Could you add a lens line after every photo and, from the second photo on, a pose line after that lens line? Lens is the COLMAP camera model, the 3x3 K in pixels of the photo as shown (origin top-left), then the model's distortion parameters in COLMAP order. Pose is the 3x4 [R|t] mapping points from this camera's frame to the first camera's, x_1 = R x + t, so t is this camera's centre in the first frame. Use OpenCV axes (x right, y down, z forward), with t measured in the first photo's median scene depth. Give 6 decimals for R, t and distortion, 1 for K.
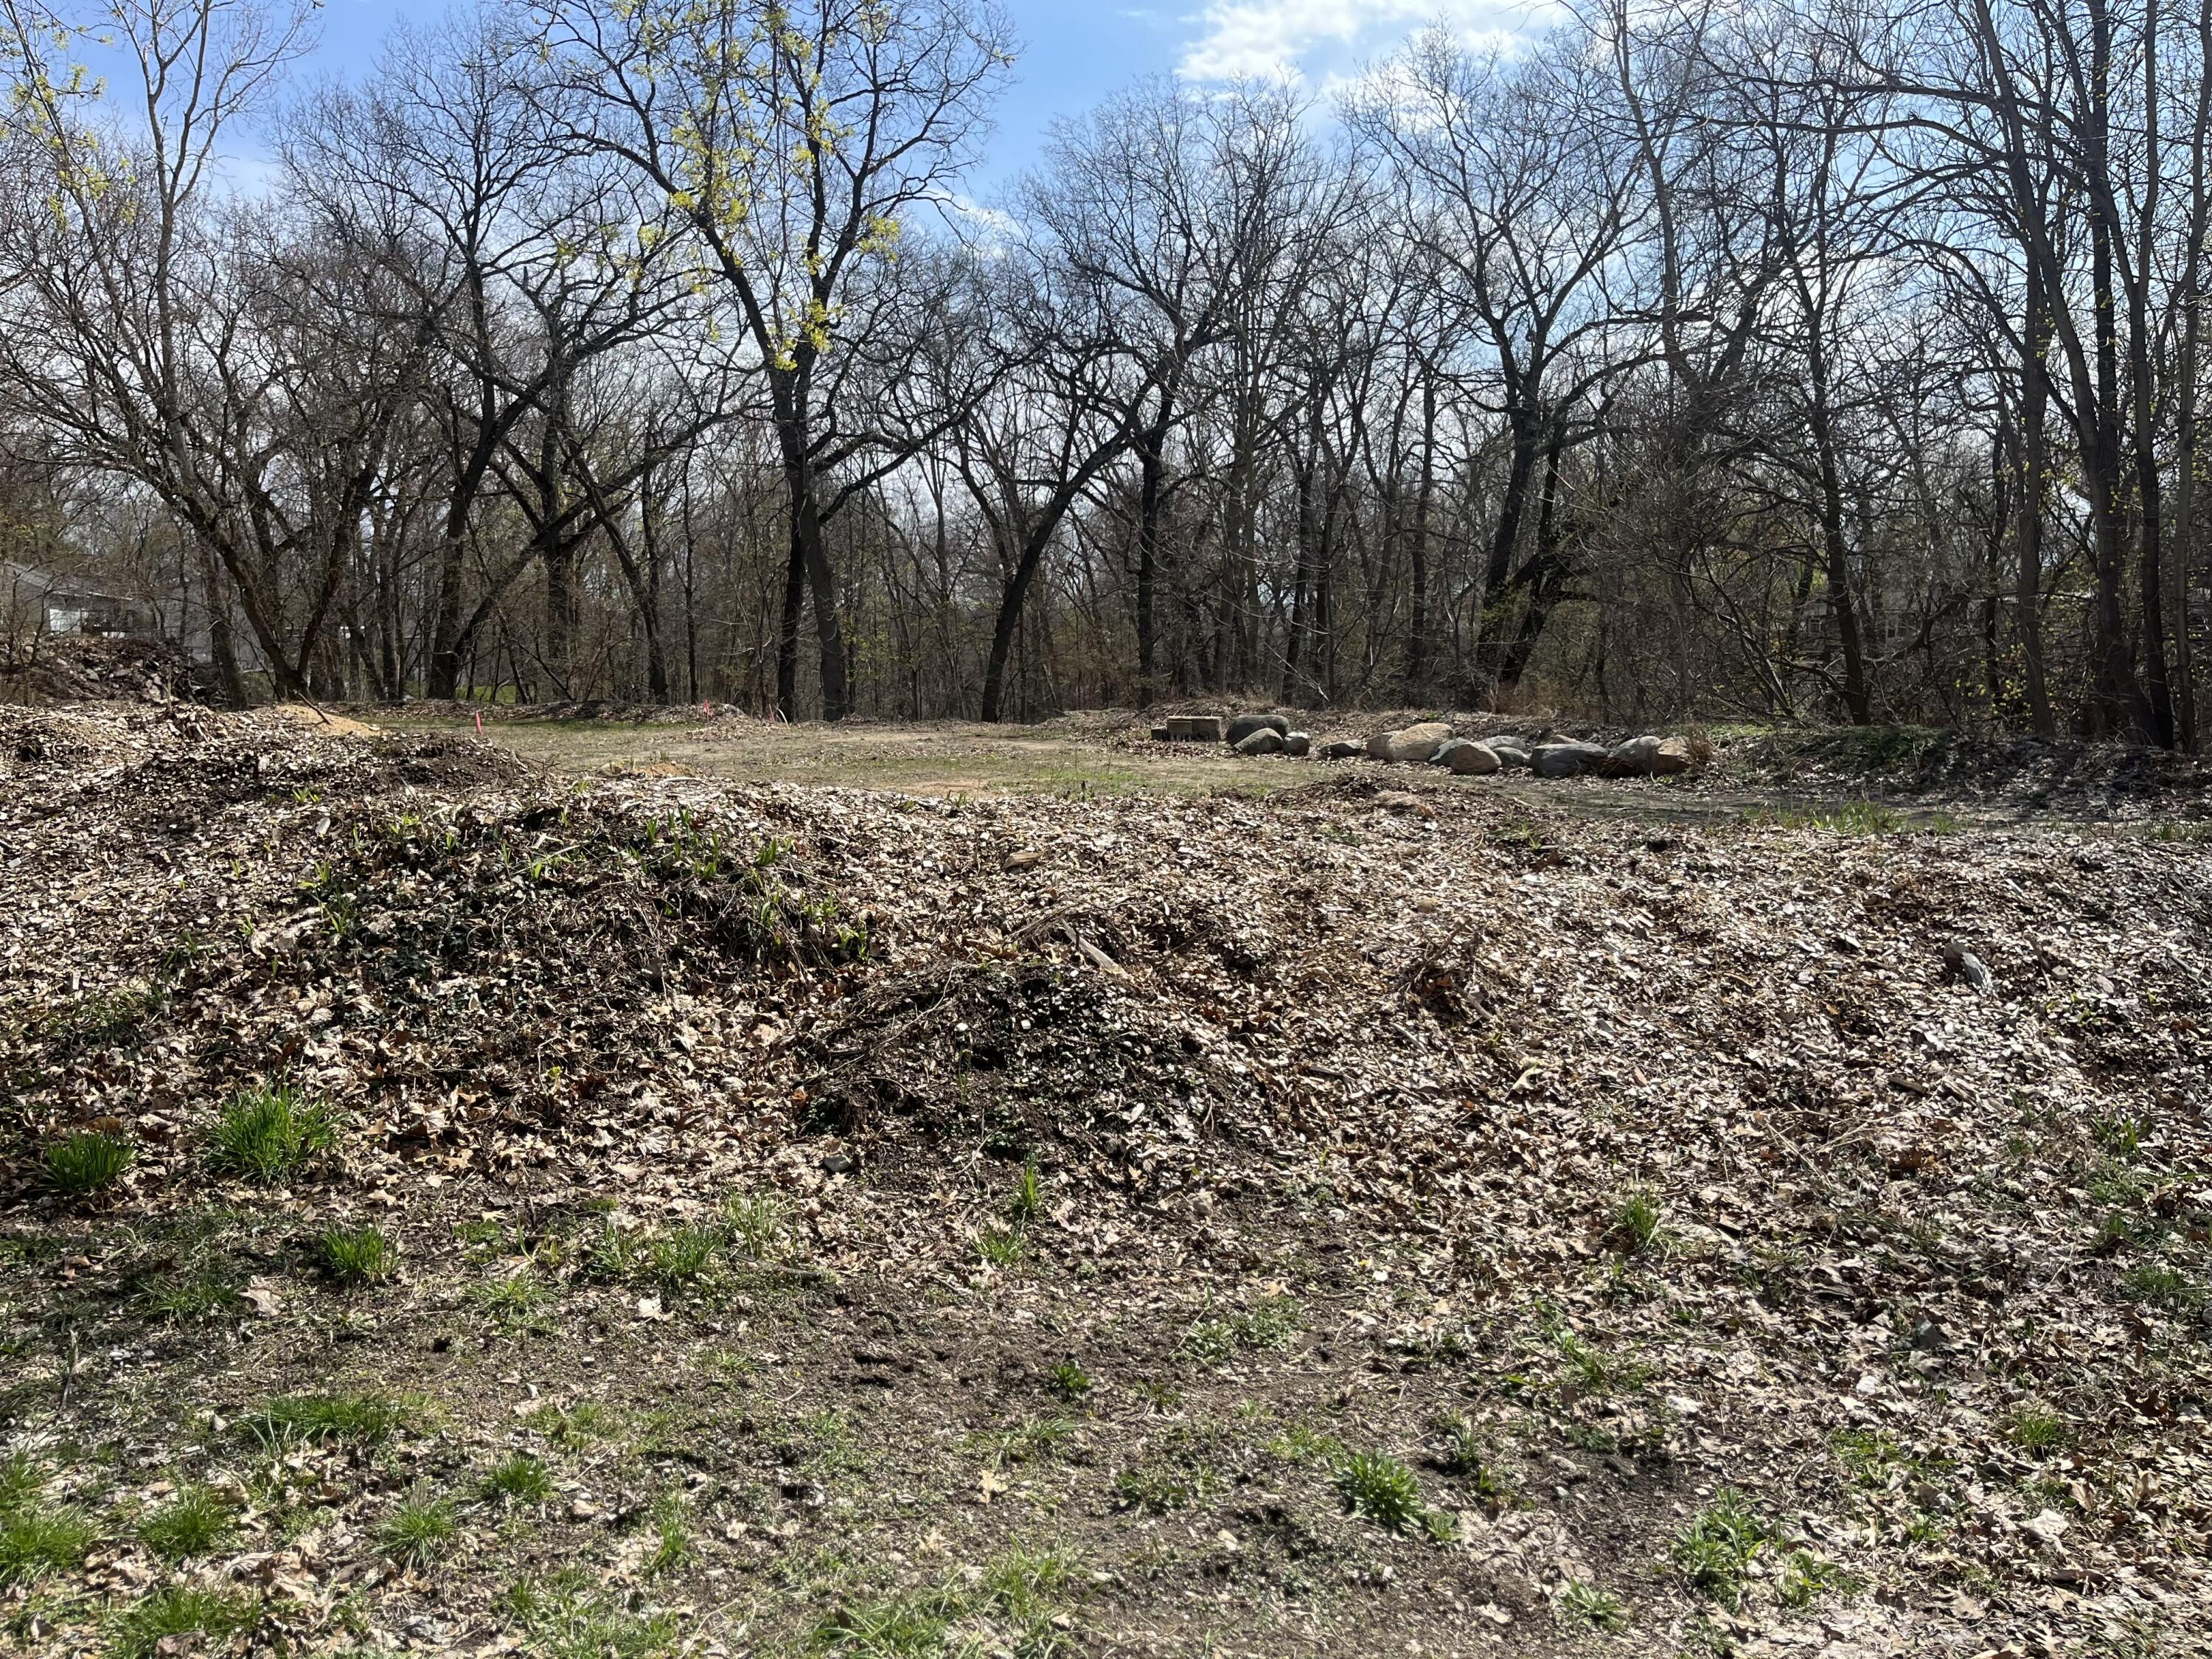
lens RADIAL K [[1671.7, 0, 1104.3], [0, 1671.7, 833.5], [0, 0, 1]] dist [0.039181, -0.009559]
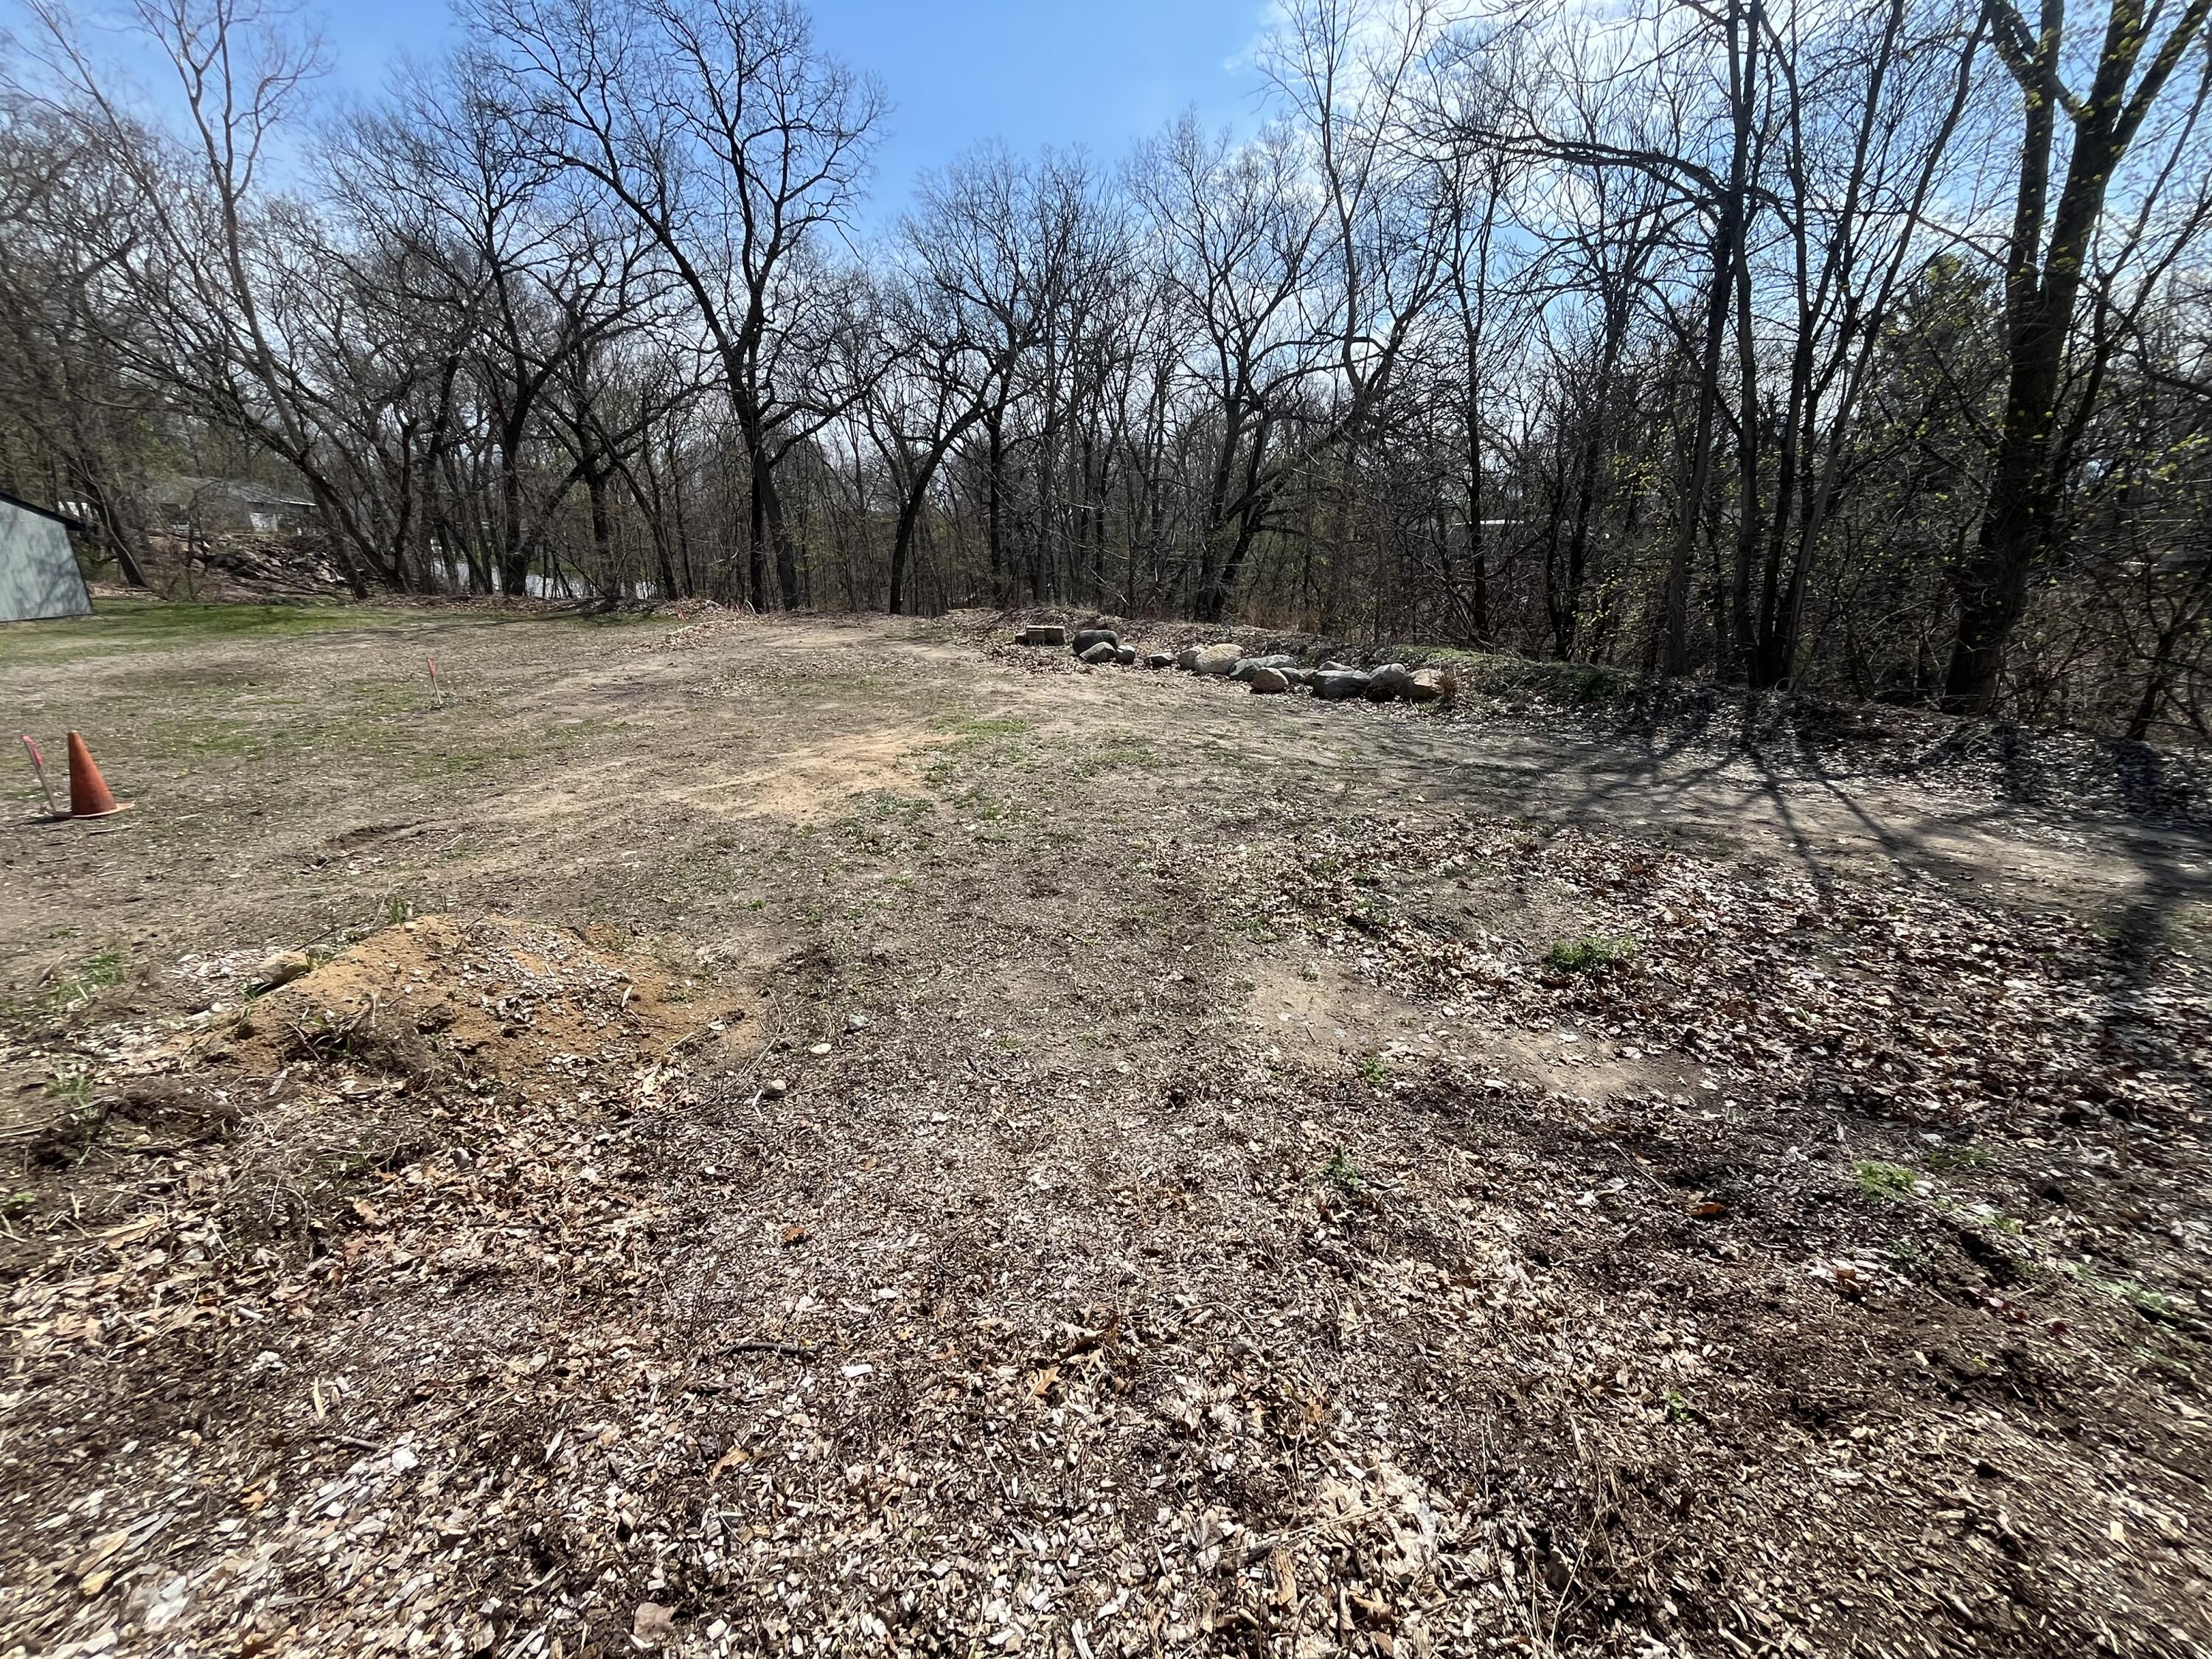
lens RADIAL K [[890.1, 0, 1109.2], [0, 890.1, 825.0], [0, 0, 1]] dist [0.001357, 0.000733]
pose [[0.987328, -0.037788, 0.154126, -0.008348], [0.005977, 0.979401, 0.201836, -0.031392], [-0.158579, -0.198358, 0.967216, 0.128731]]
